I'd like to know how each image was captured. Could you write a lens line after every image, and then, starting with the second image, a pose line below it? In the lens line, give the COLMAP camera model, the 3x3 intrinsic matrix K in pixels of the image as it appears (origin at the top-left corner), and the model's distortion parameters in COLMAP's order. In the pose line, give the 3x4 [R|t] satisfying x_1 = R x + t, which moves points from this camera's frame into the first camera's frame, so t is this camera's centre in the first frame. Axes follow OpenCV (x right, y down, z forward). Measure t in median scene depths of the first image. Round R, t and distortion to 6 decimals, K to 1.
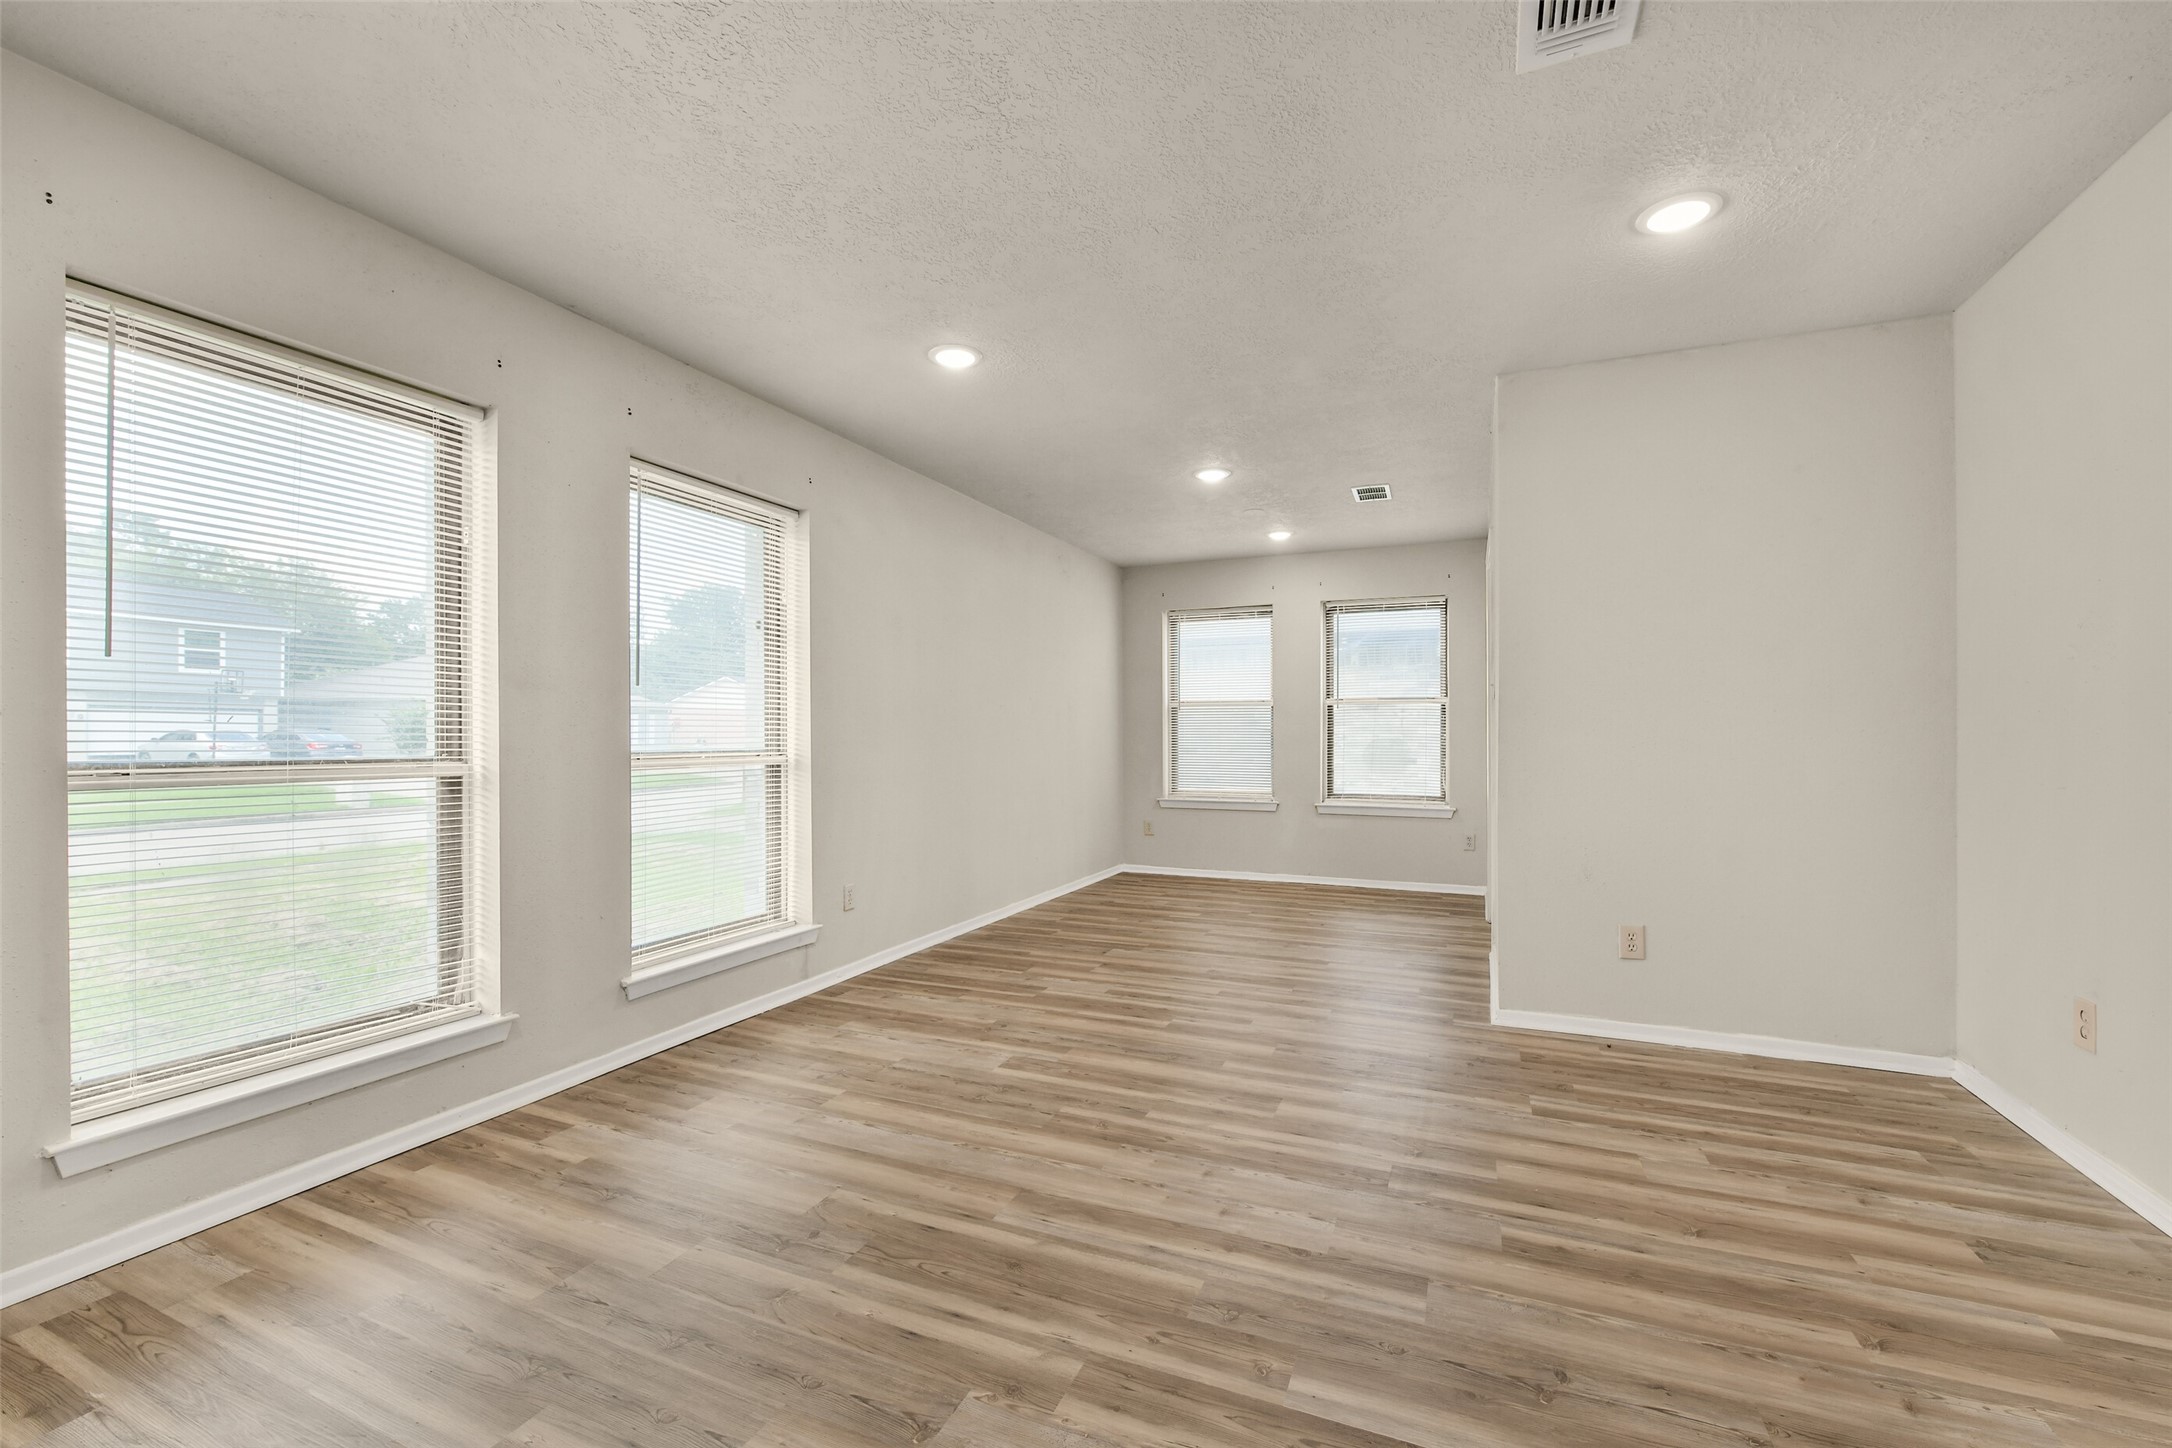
lens RADIAL K [[873.6, 0, 1094.0], [0, 873.6, 740.8], [0, 0, 1]] dist [-0.007968, 0.000080]
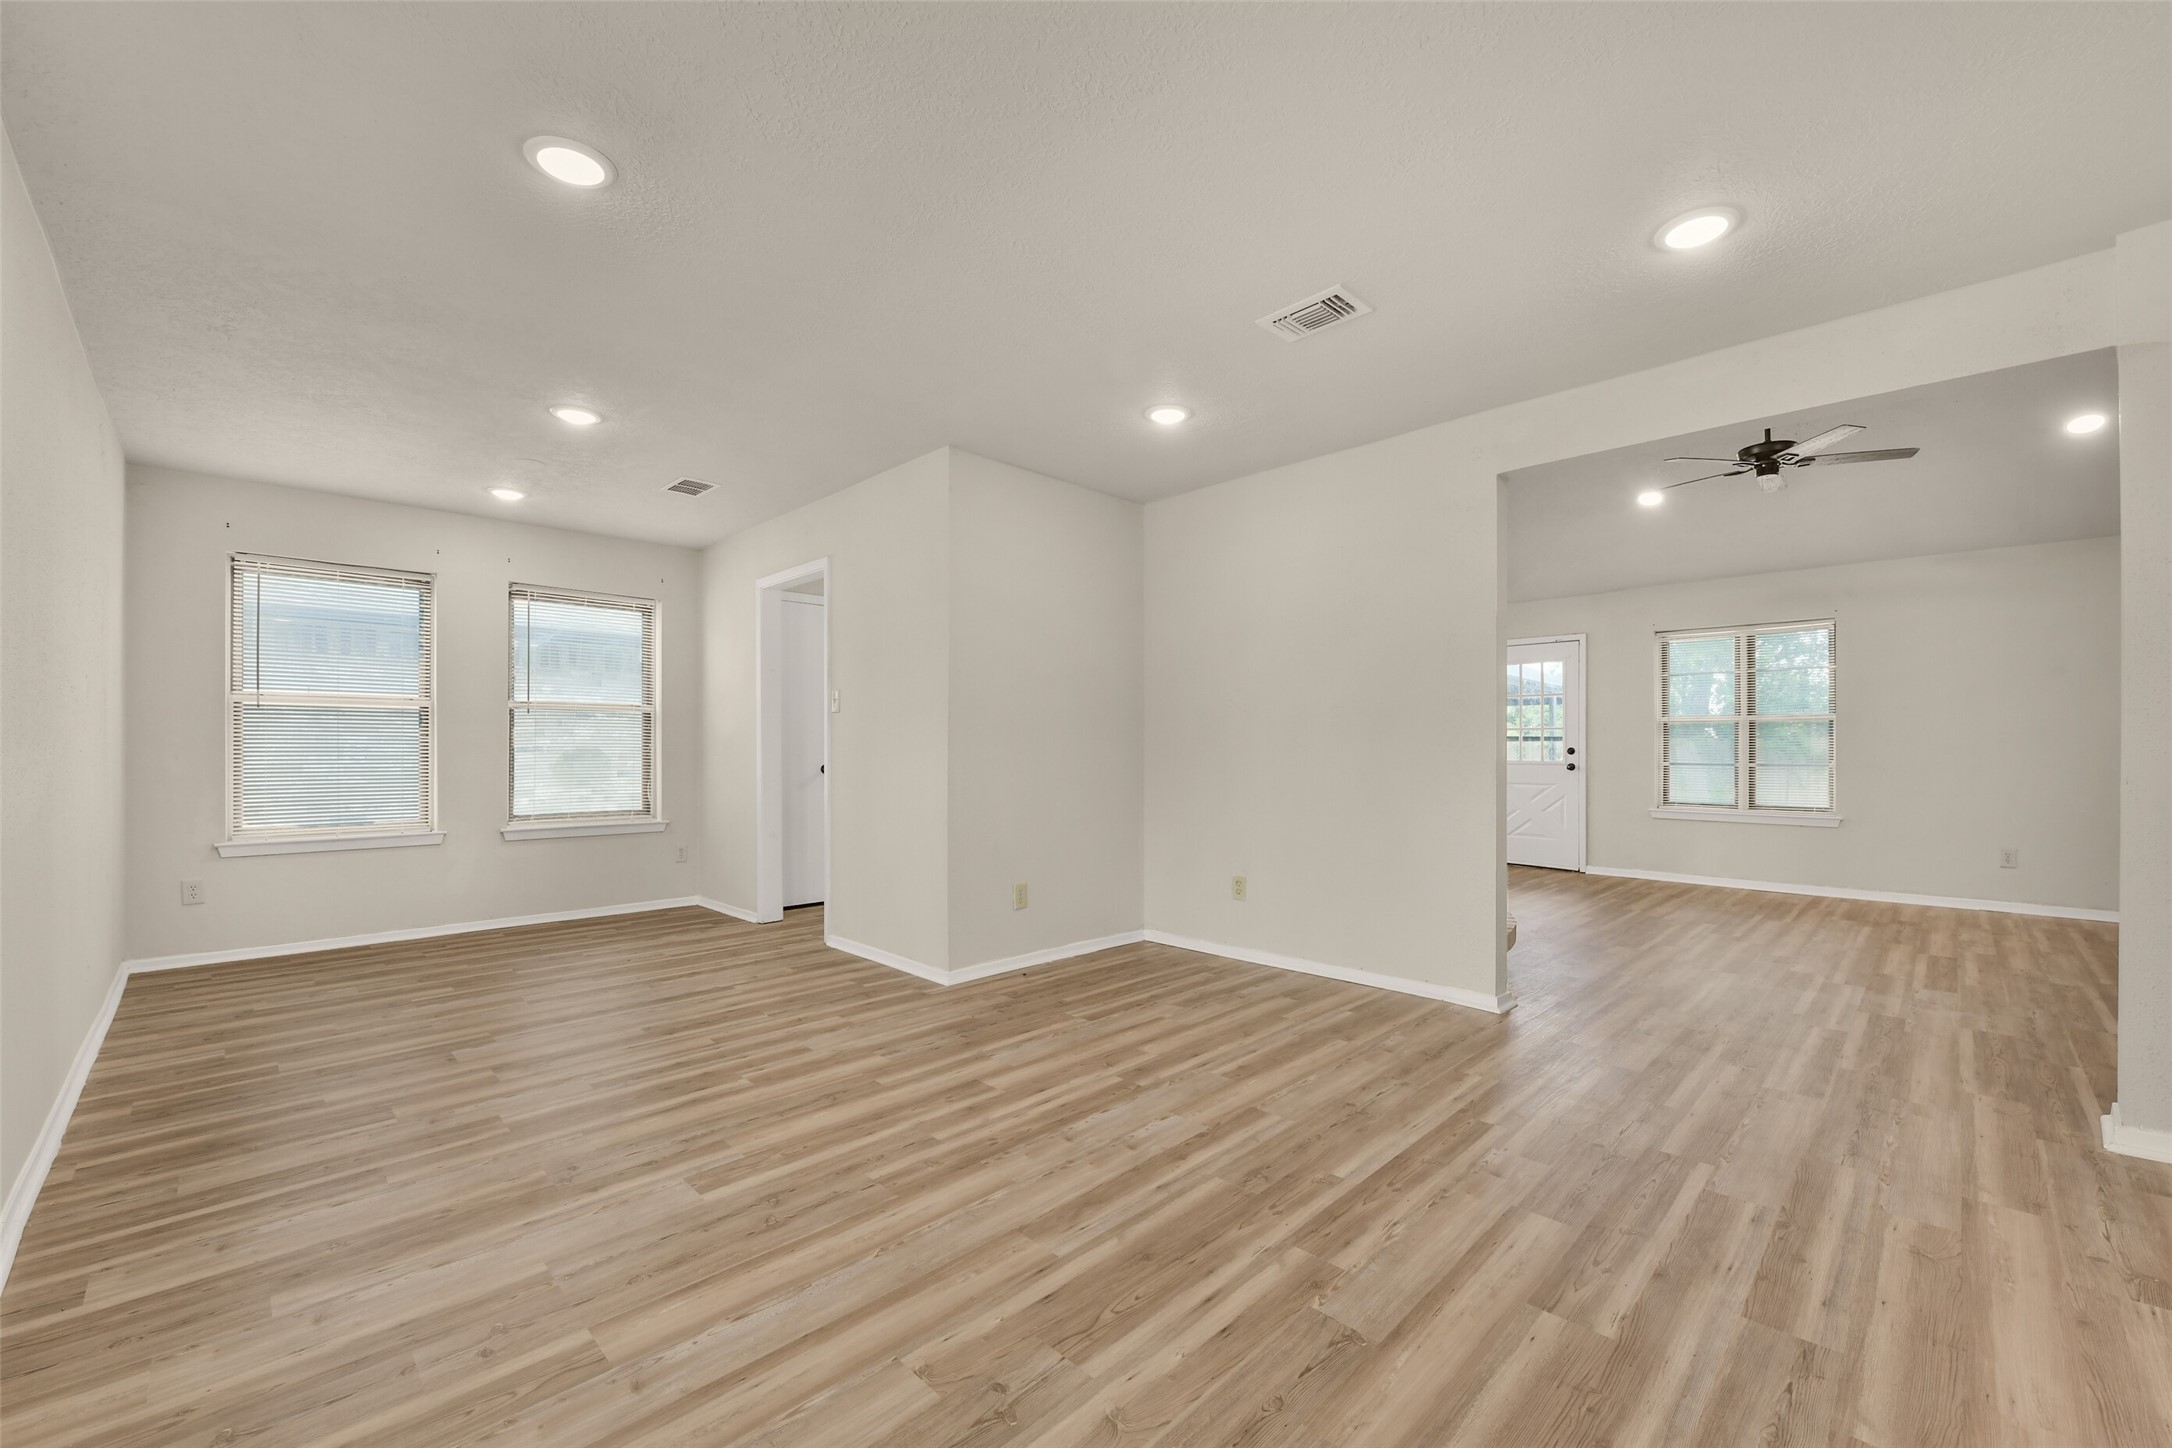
lens RADIAL K [[873.6, 0, 1094.0], [0, 873.6, 740.8], [0, 0, 1]] dist [-0.007968, 0.000080]
pose [[0.366966, 0.008326, 0.930197, -0.769826], [0.005246, 0.999926, -0.011020, 0.004233], [-0.930220, 0.008924, 0.366895, 0.485230]]
